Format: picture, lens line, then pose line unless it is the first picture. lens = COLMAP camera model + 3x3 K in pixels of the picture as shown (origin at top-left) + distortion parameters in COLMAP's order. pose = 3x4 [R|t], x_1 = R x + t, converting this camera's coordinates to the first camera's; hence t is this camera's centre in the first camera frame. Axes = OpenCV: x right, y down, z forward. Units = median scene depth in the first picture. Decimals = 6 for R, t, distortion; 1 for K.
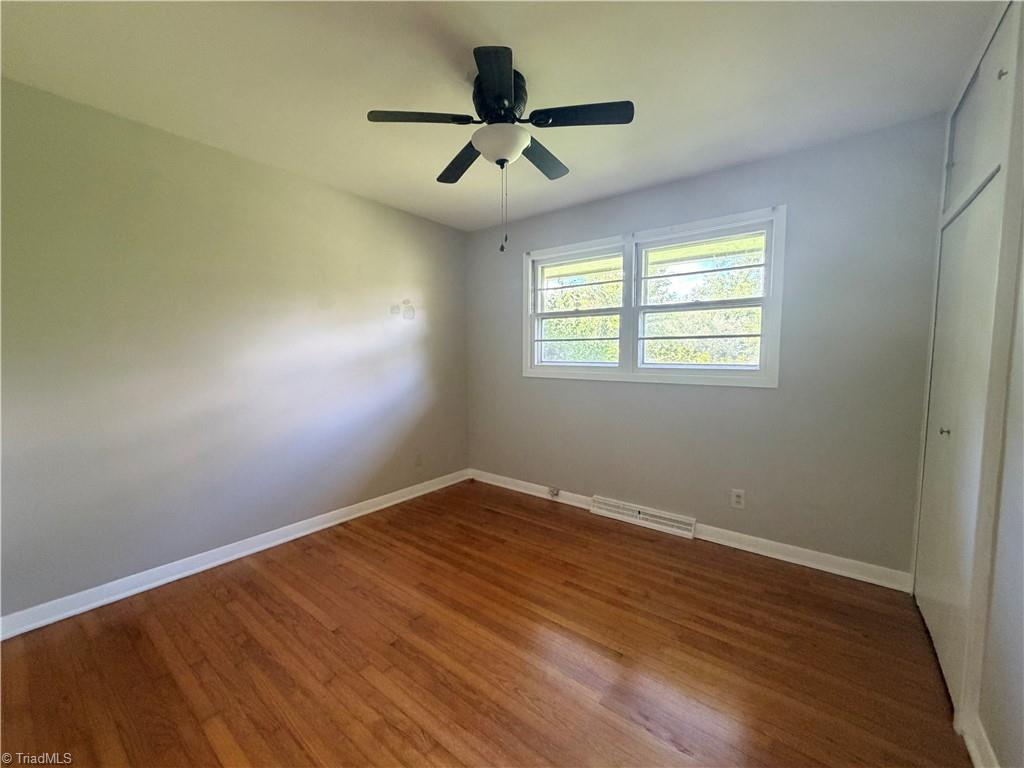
lens RADIAL K [[412.6, 0, 514.0], [0, 412.6, 384.1], [0, 0, 1]] dist [0.002020, -0.000148]
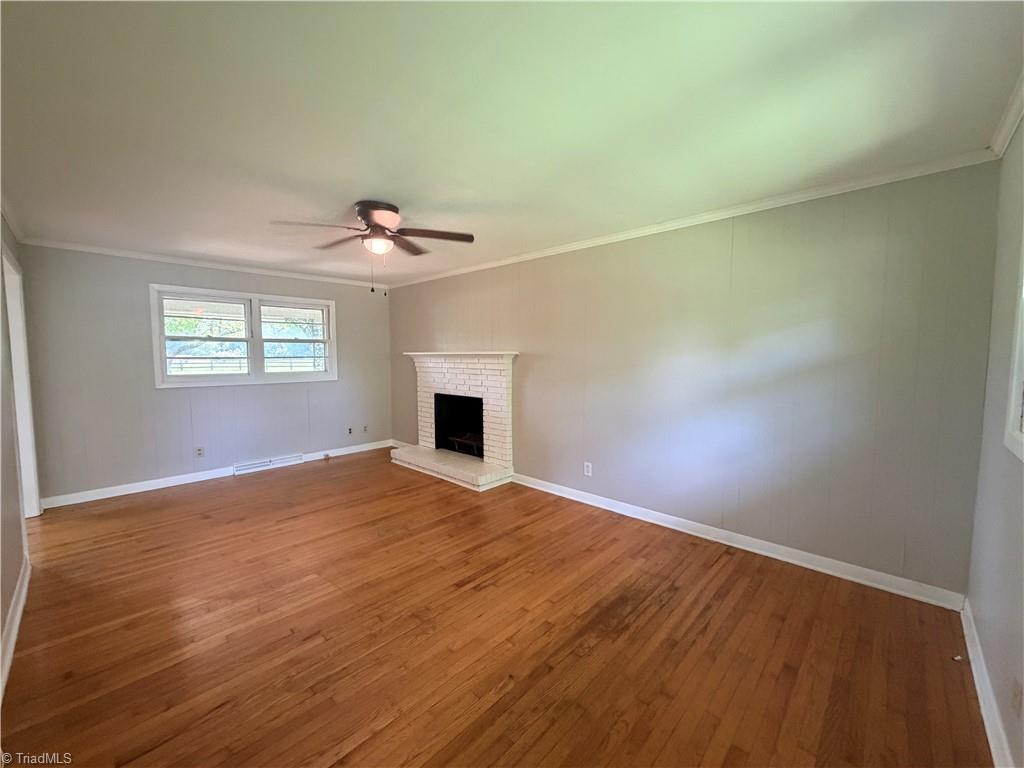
lens RADIAL K [[406.9, 0, 508.0], [0, 406.9, 384.8], [0, 0, 1]] dist [0.000087, 0.000175]
pose [[0.104866, -0.071488, 0.991914, -1.235337], [0.075100, 0.995134, 0.063781, -0.029945], [-0.991647, 0.067804, 0.109725, -0.168651]]
